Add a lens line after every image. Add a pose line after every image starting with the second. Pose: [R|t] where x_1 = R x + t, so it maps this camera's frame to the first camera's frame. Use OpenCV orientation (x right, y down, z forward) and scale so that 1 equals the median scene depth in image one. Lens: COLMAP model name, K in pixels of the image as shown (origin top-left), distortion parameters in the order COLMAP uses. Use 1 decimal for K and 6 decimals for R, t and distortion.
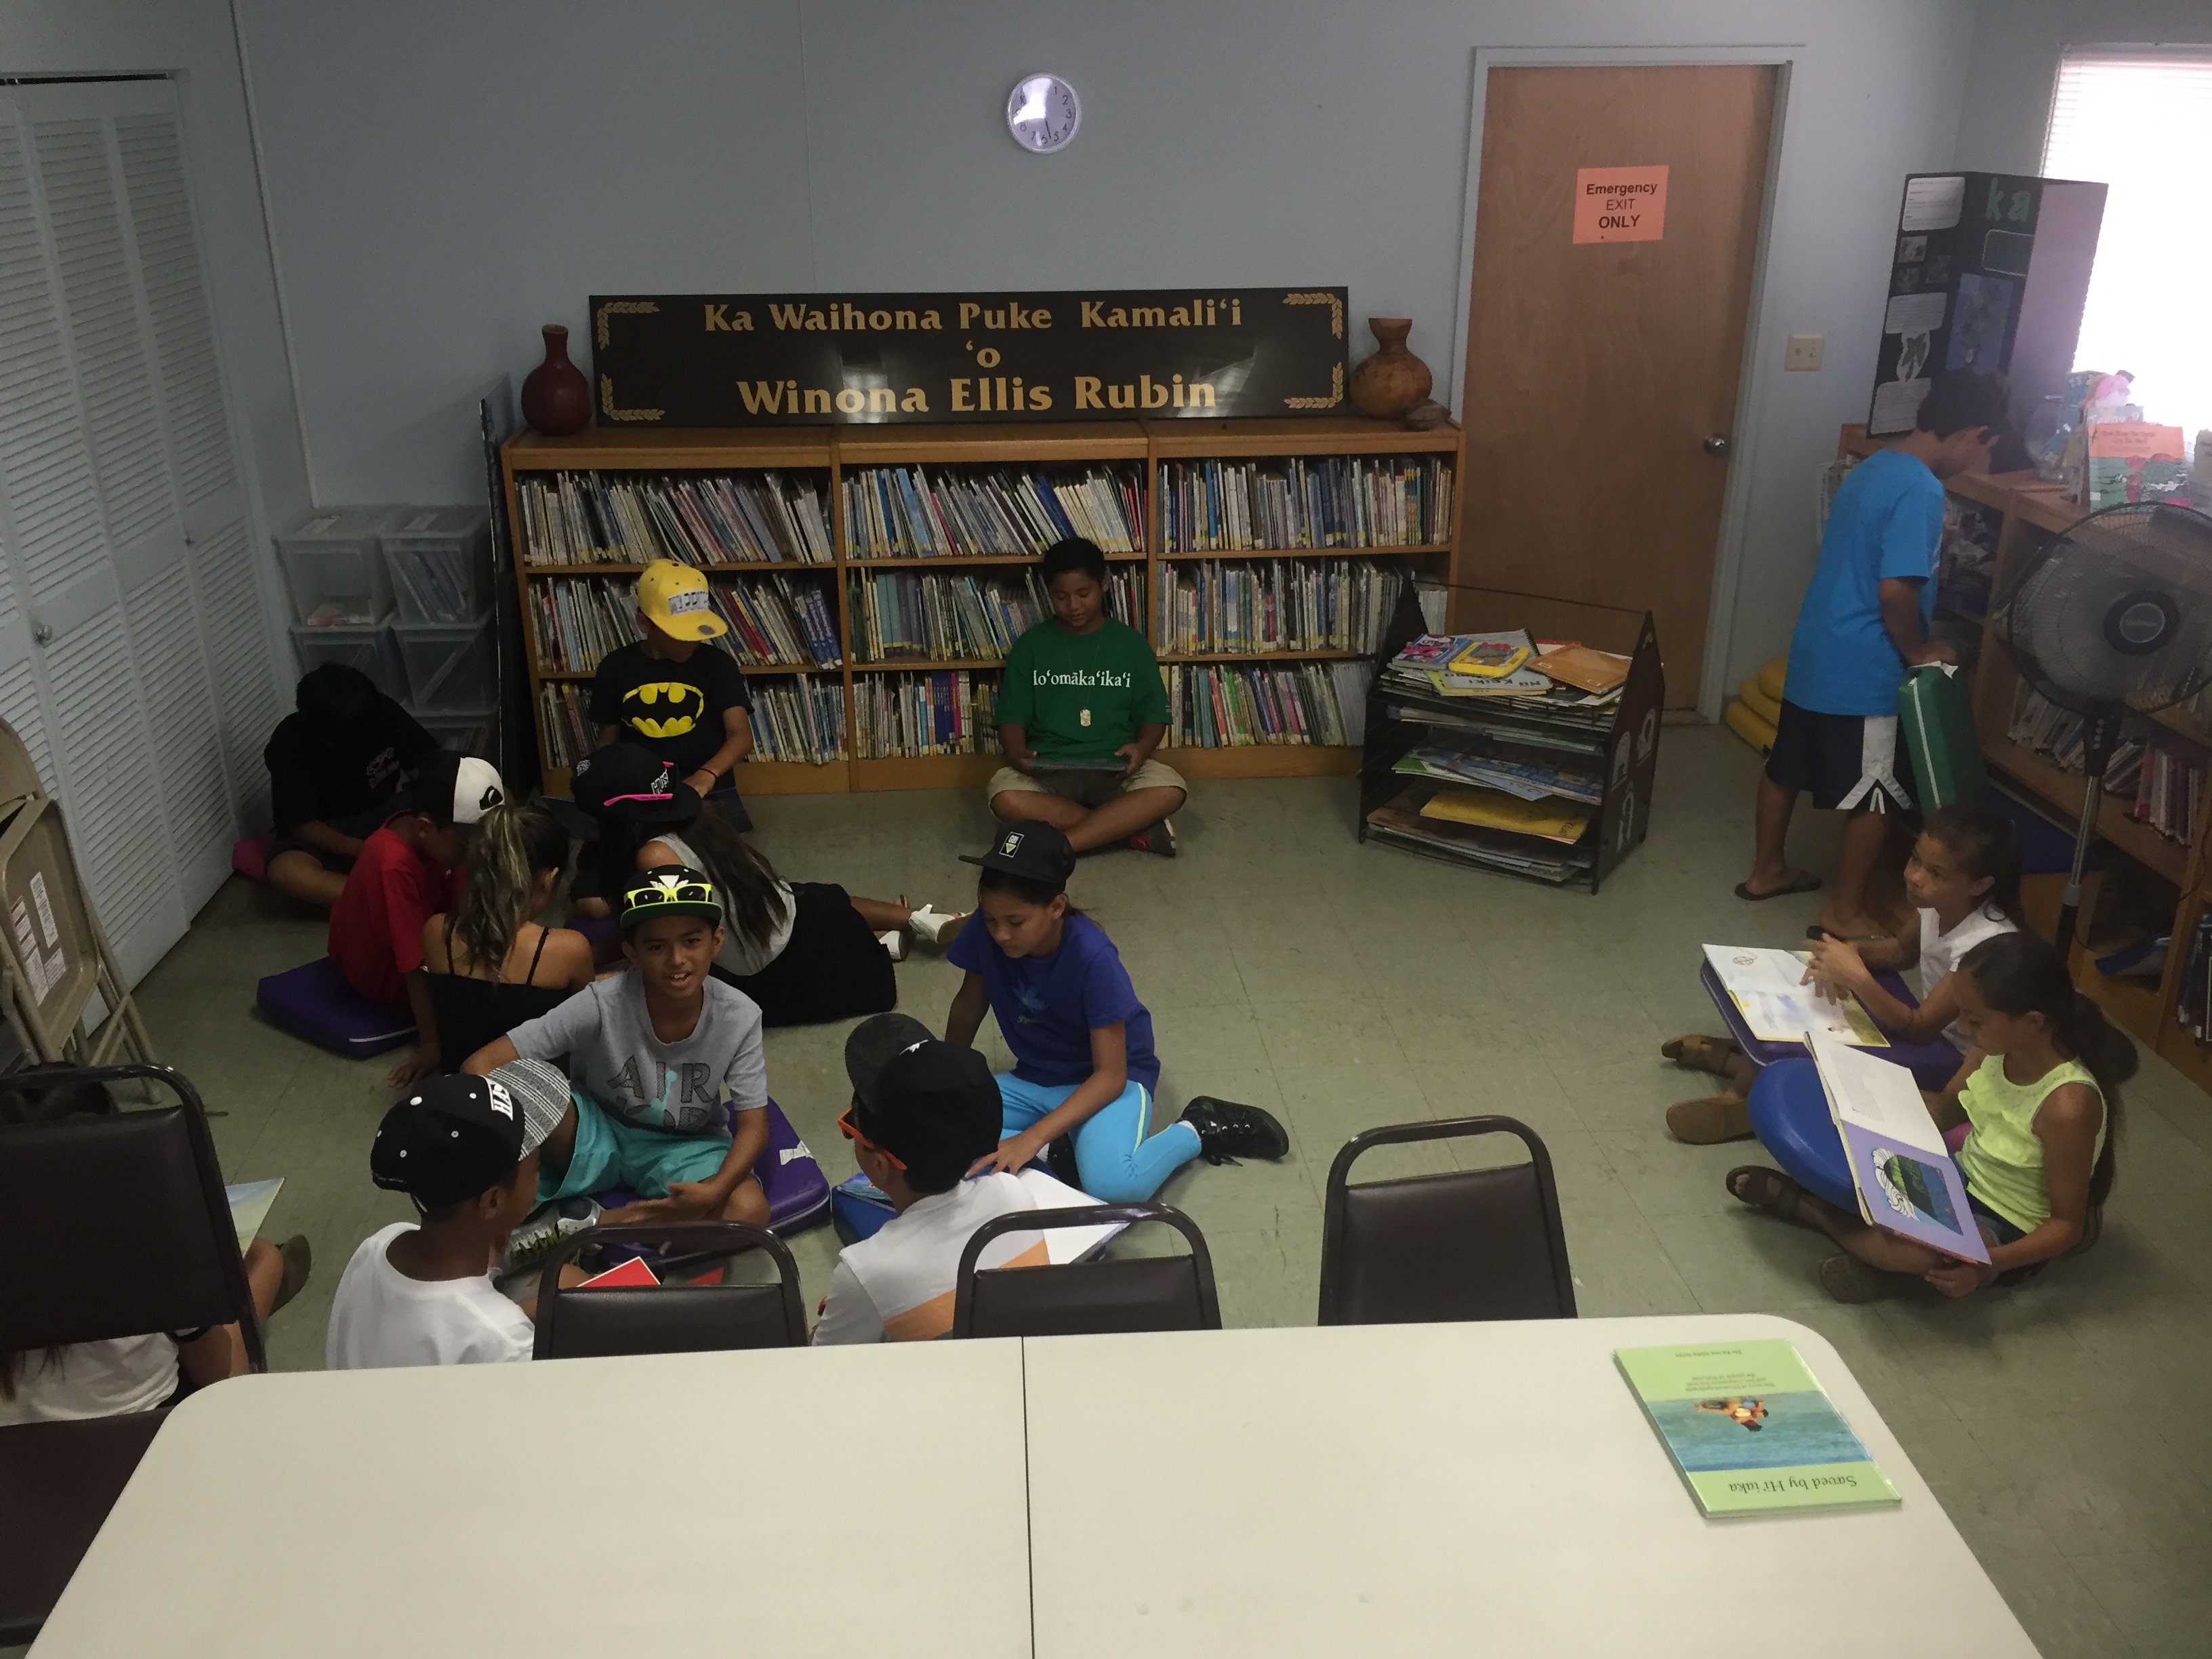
lens RADIAL K [[1894.8, 0, 1128.2], [0, 1894.8, 846.3], [0, 0, 1]] dist [0.056539, -0.033750]
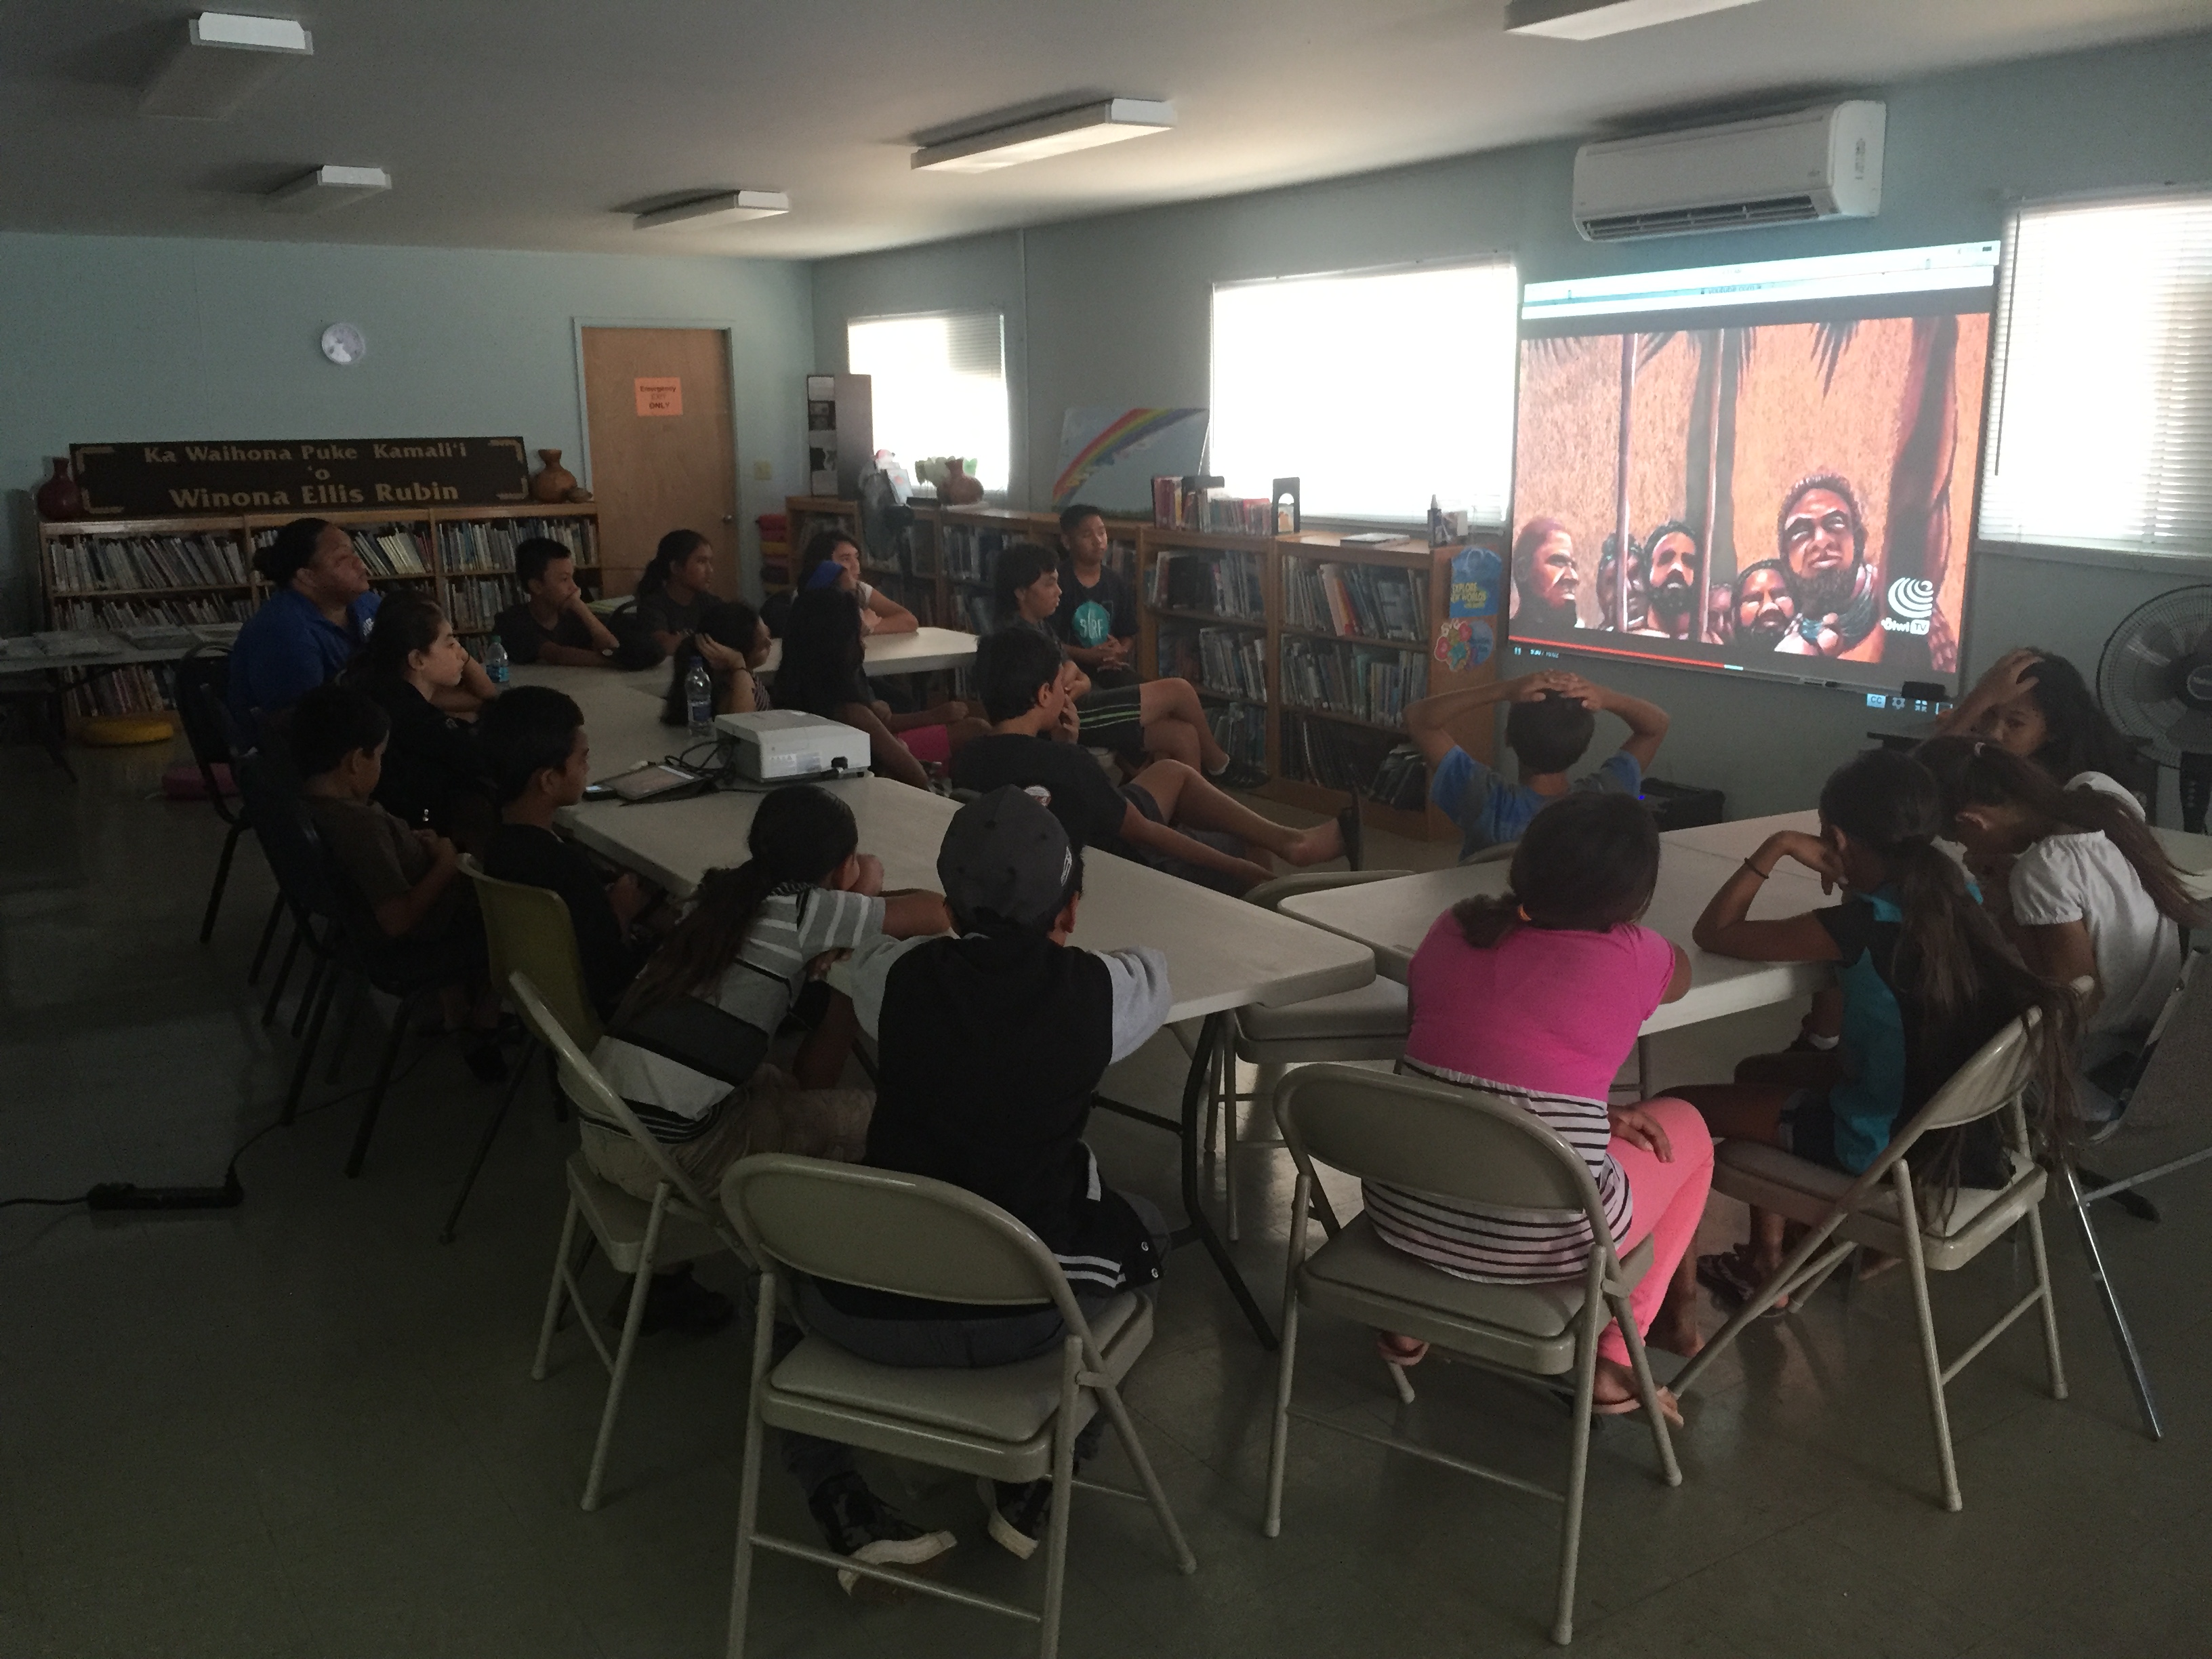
lens RADIAL K [[1894.8, 0, 1108.3], [0, 1894.8, 815.3], [0, 0, 1]] dist [0.056539, -0.033750]
pose [[0.880132, -0.108823, 0.462089, -0.291615], [0.184798, 0.975133, -0.122336, 0.414931], [-0.437285, 0.193065, 0.878355, -0.847254]]
